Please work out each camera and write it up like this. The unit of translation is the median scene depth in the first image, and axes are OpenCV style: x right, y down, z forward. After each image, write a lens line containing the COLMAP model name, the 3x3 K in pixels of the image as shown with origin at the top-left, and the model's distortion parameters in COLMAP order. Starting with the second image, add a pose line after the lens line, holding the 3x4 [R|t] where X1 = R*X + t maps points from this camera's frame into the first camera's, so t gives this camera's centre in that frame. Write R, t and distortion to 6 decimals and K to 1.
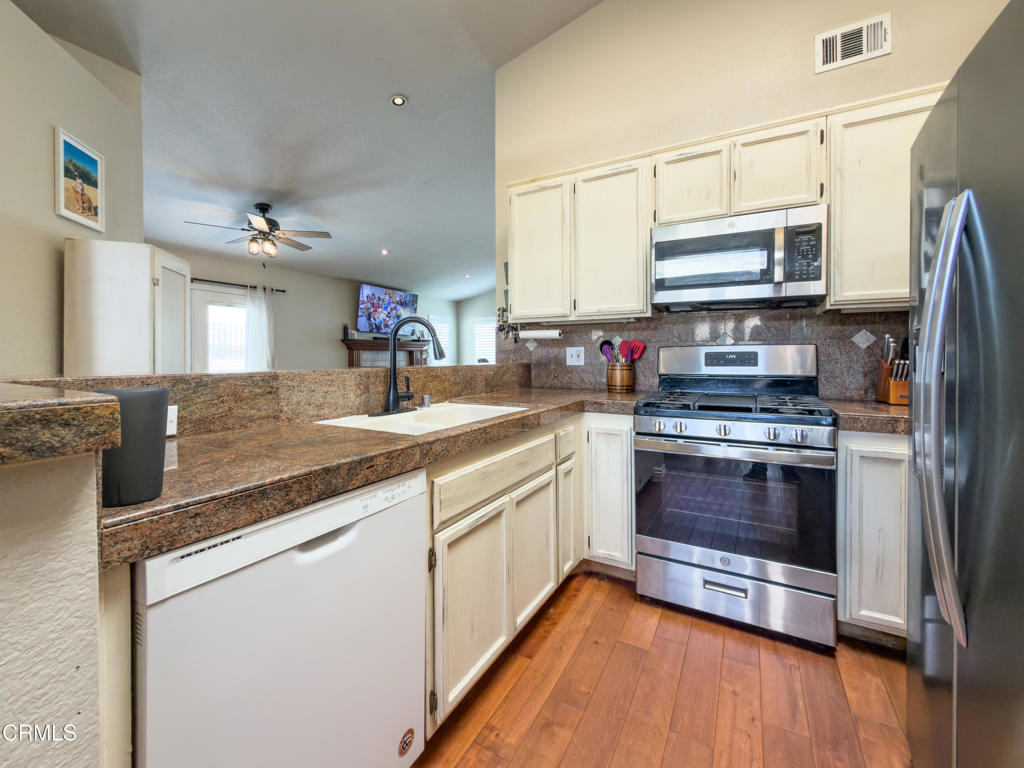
lens RADIAL K [[416.1, 0, 513.0], [0, 416.1, 359.5], [0, 0, 1]] dist [0.001325, 0.000224]
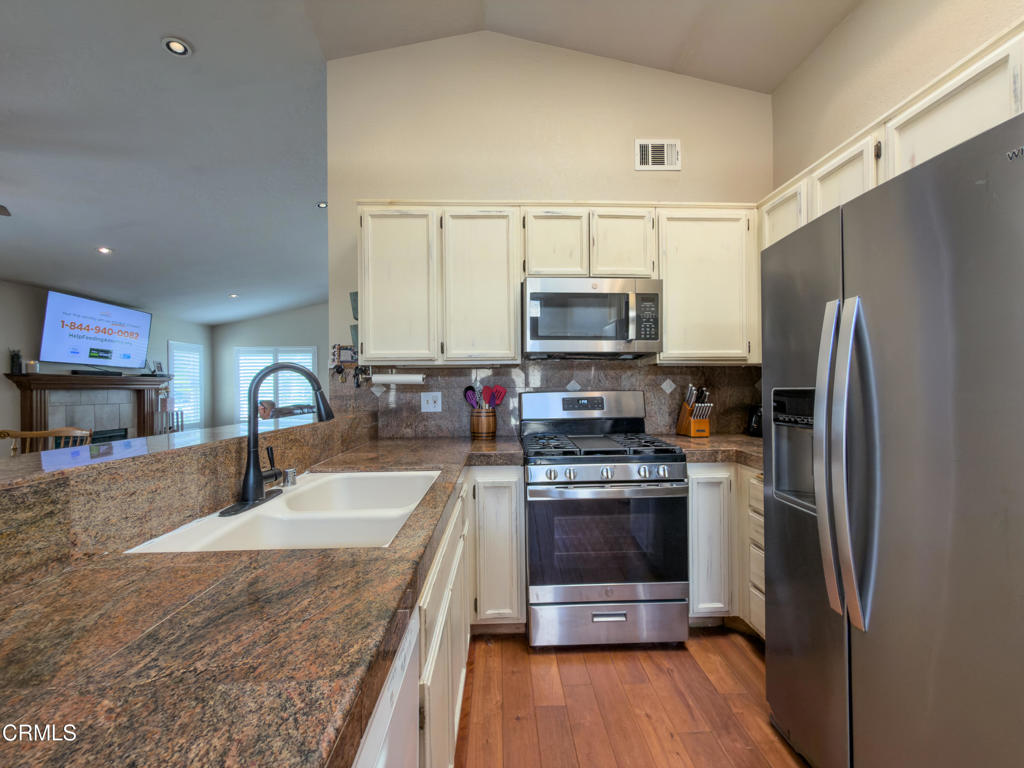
lens RADIAL K [[410.9, 0, 511.3], [0, 410.9, 386.2], [0, 0, 1]] dist [-0.000517, 0.000167]
pose [[0.855461, -0.004884, 0.517844, -0.212667], [0.011851, 0.999878, -0.010146, -0.039578], [-0.517732, 0.014817, 0.855415, 0.158516]]
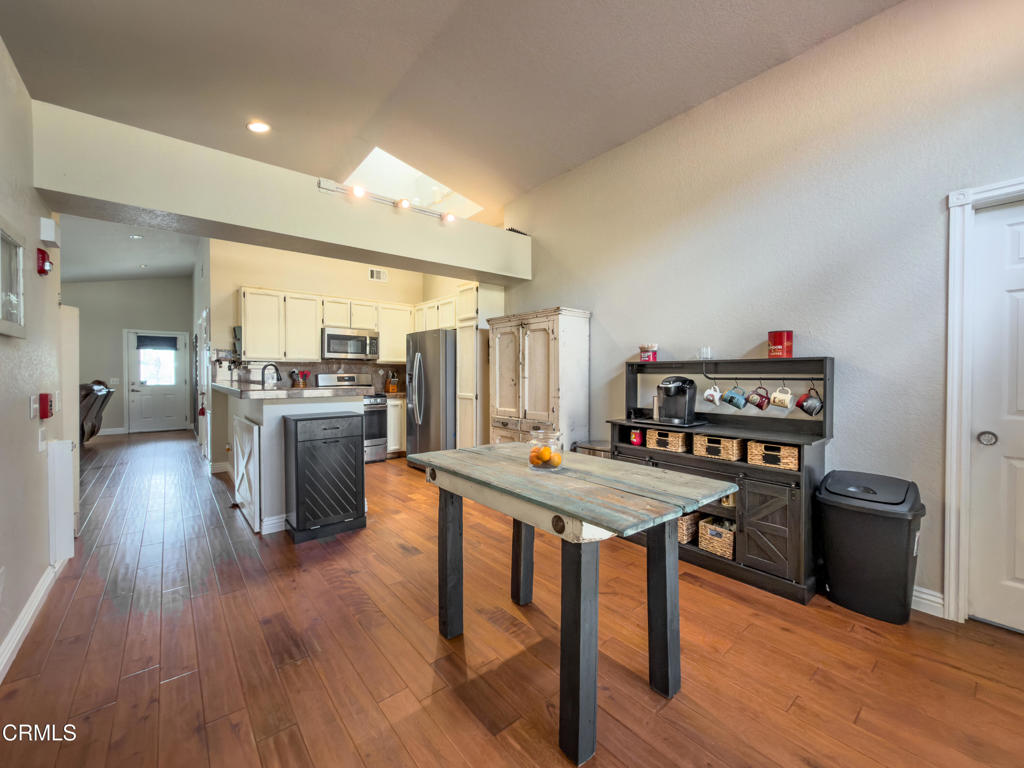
lens RADIAL K [[413.2, 0, 512.0], [0, 413.2, 384.0], [0, 0, 1]] dist [0.001359, 0.000242]
pose [[0.357609, -0.015918, 0.933736, -1.554893], [0.002006, 0.999866, 0.016277, -0.011273], [-0.933869, -0.003948, 0.357593, -0.924451]]
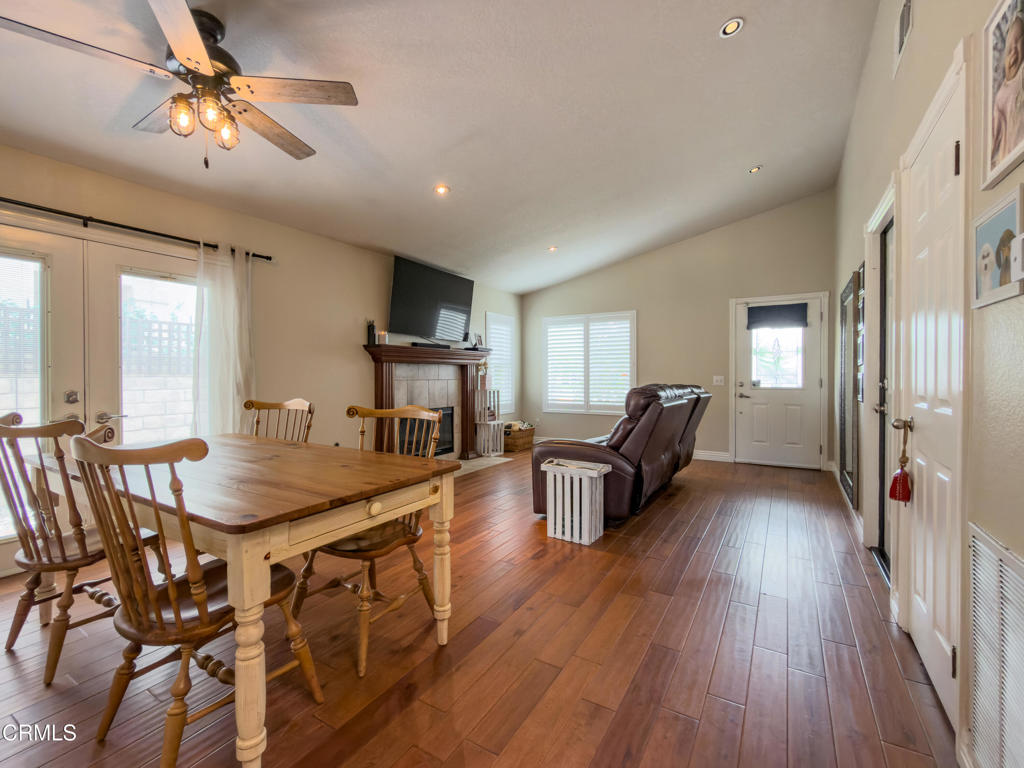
lens RADIAL K [[455.8, 0, 515.0], [0, 455.8, 375.2], [0, 0, 1]] dist [0.012158, 0.000013]
pose [[0.999070, -0.000029, -0.043122, -0.461161], [-0.000121, 0.999994, -0.003466, -0.004253], [0.043121, 0.003468, 0.999064, 0.963460]]
